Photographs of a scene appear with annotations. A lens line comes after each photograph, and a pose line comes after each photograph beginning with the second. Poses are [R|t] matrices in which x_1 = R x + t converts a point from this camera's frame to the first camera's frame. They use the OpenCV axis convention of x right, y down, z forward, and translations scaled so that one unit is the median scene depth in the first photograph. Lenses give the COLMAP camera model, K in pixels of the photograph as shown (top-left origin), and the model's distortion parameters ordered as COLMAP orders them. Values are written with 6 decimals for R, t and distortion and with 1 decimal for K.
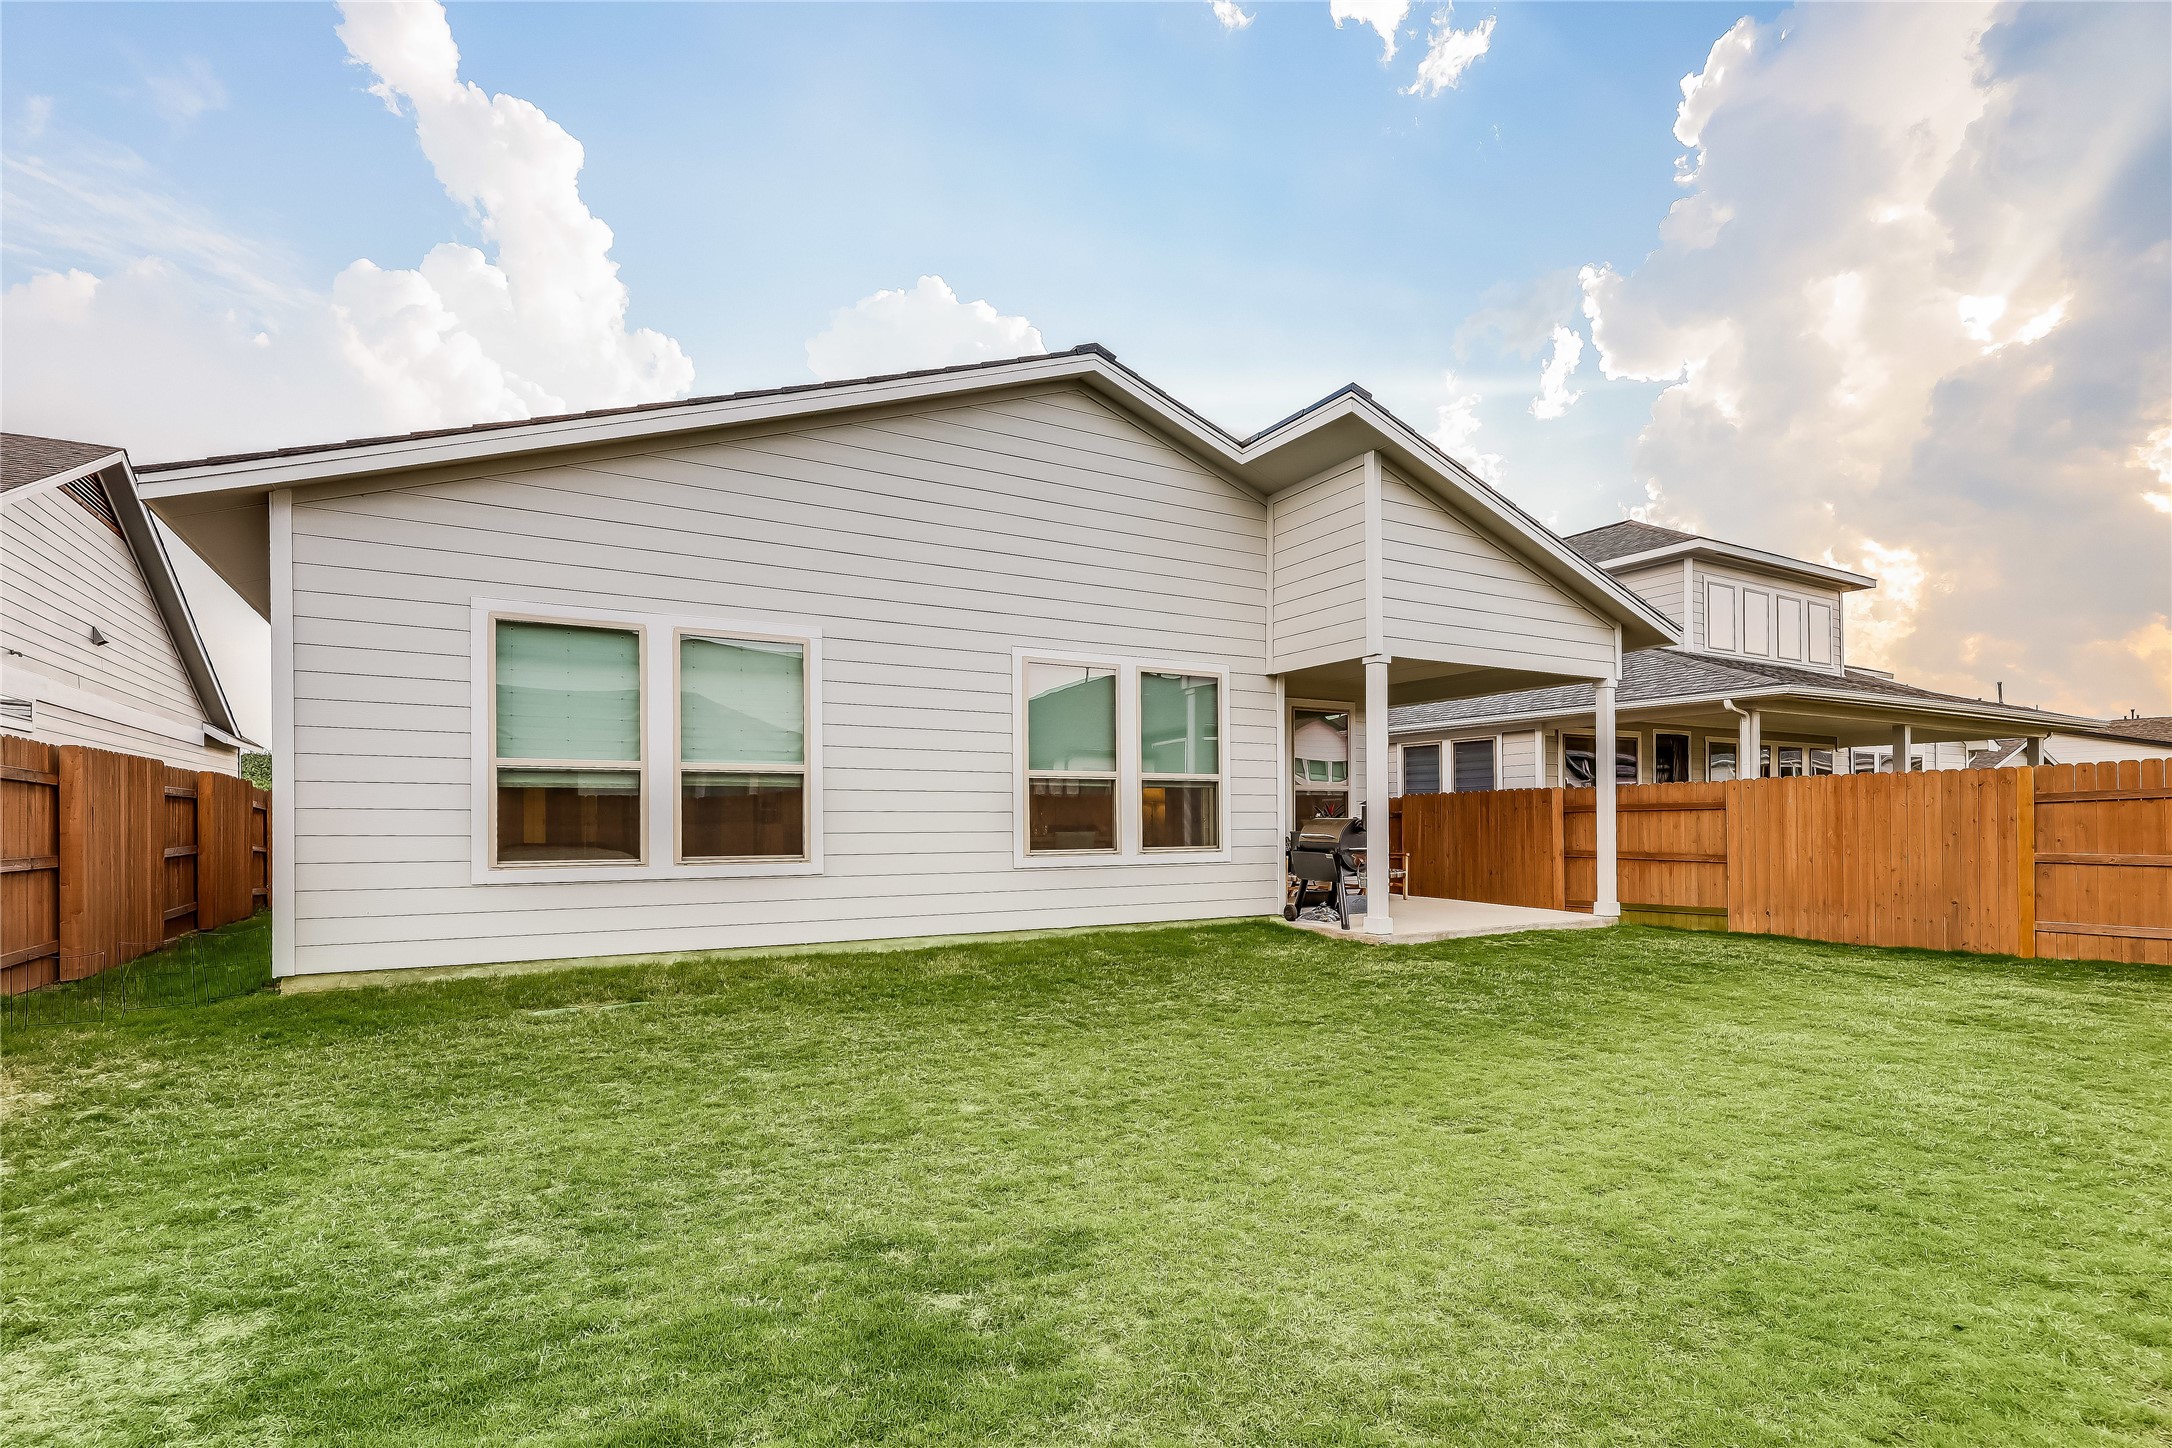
lens RADIAL K [[1009.5, 0, 1086.9], [0, 1009.5, 705.8], [0, 0, 1]] dist [0.000576, 0.000418]
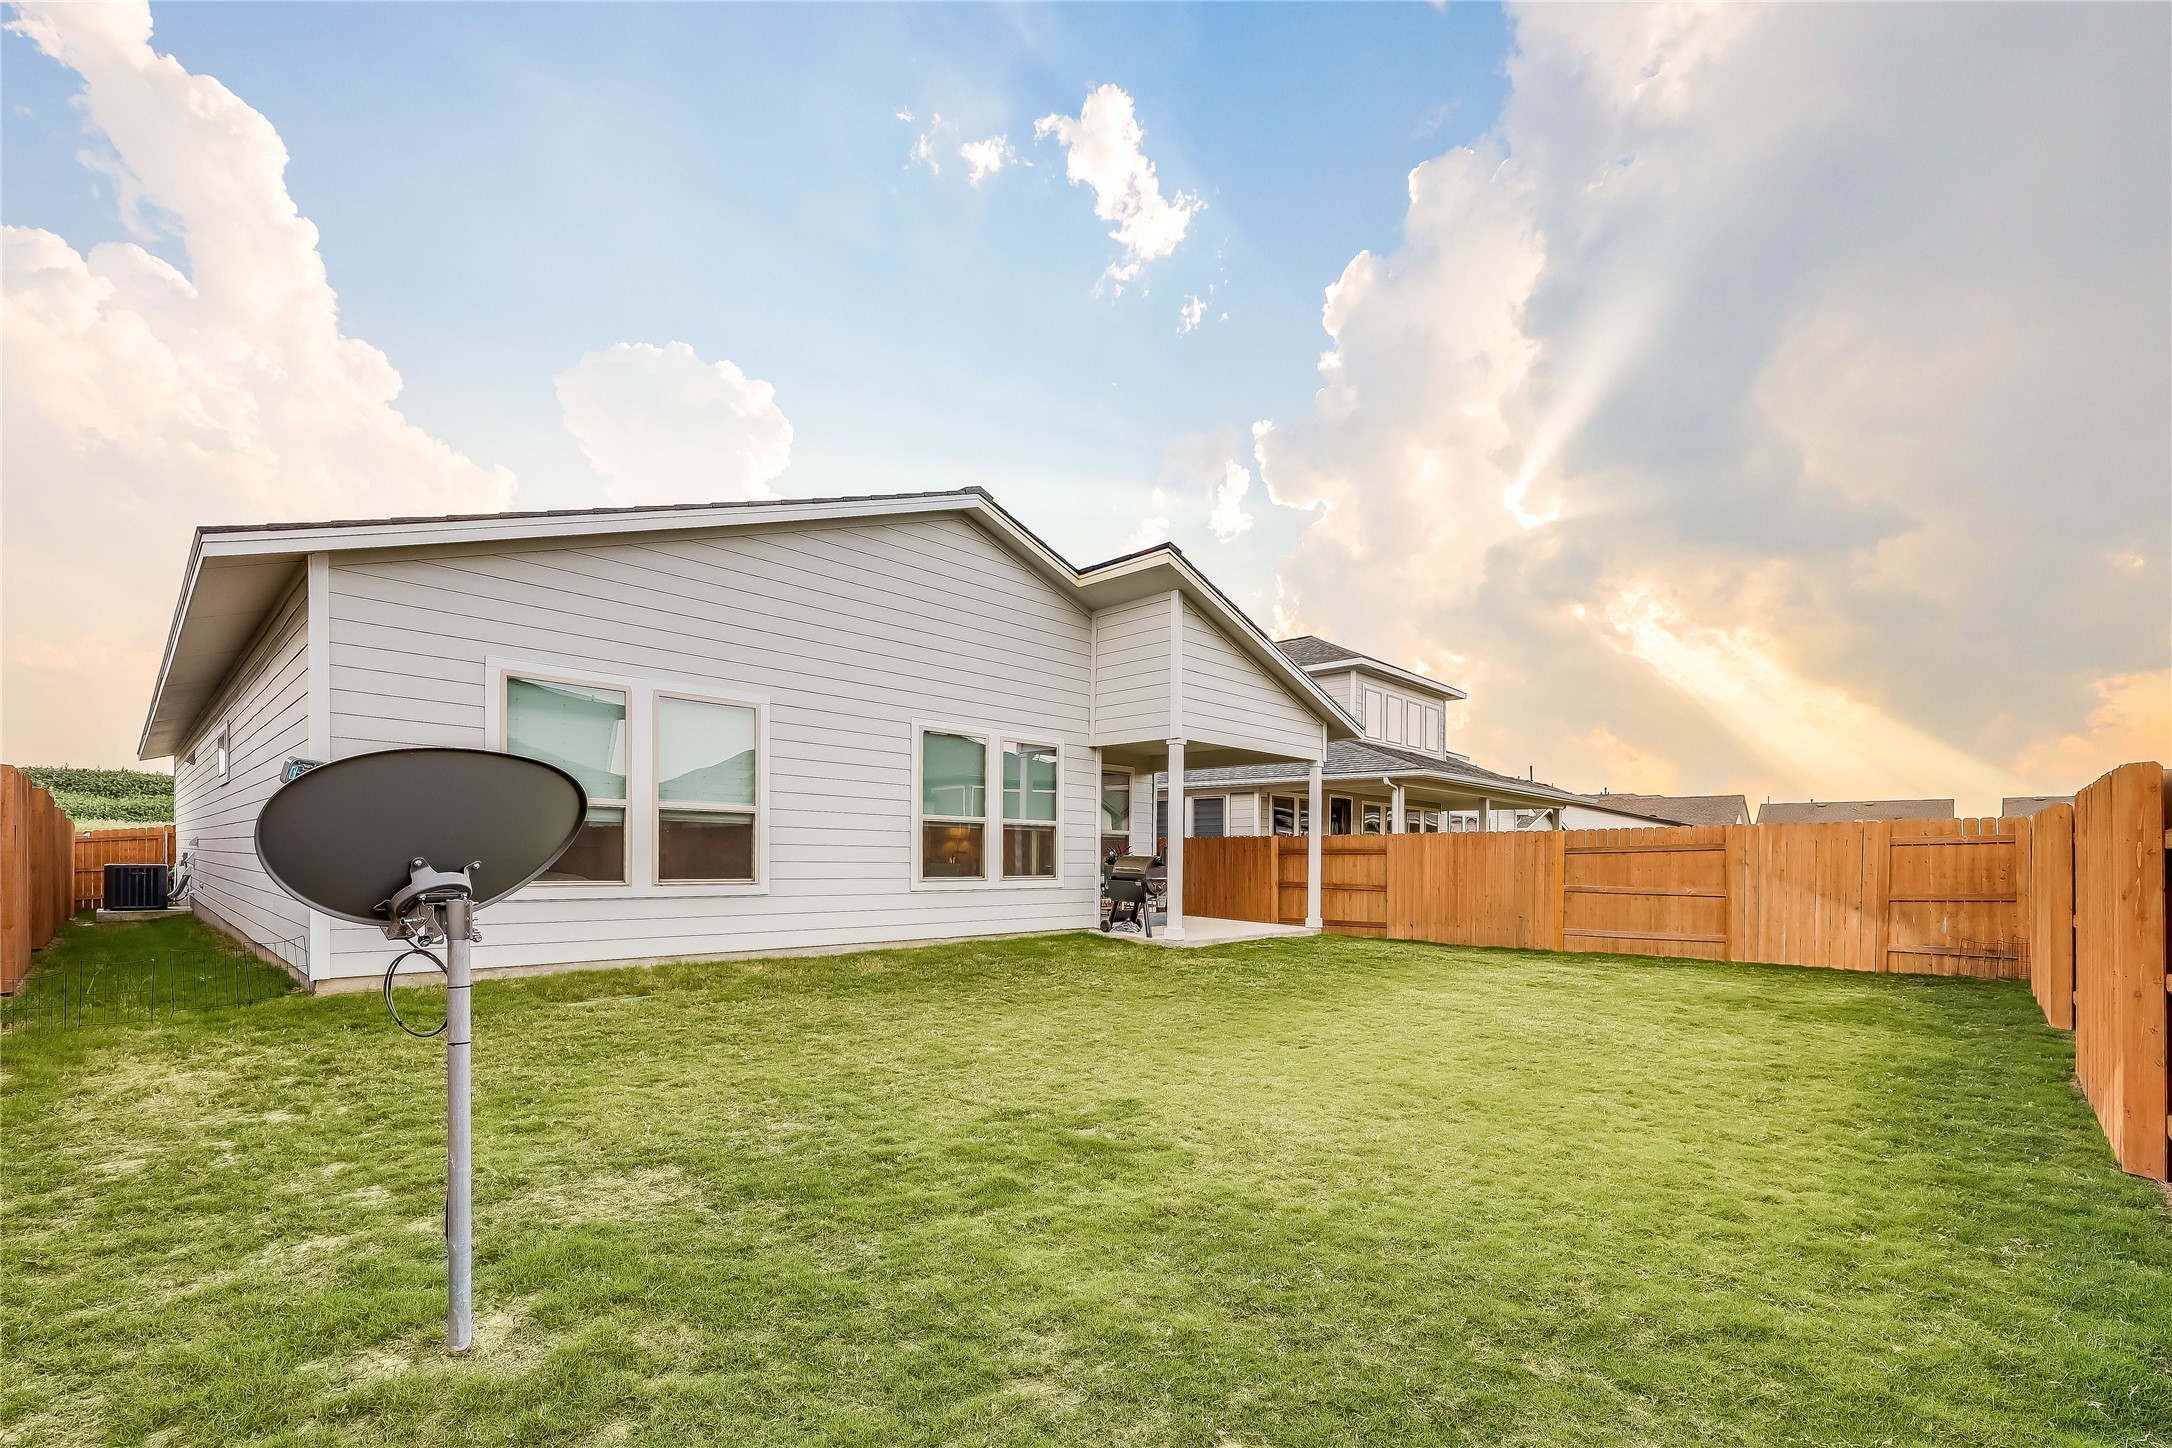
lens RADIAL K [[883.8, 0, 1078.2], [0, 883.8, 723.9], [0, 0, 1]] dist [-0.000296, -0.000161]
pose [[0.963765, 0.055521, 0.260912, -0.161163], [-0.046774, 0.998119, -0.039621, -0.015268], [-0.262621, 0.025982, 0.964549, -0.134976]]
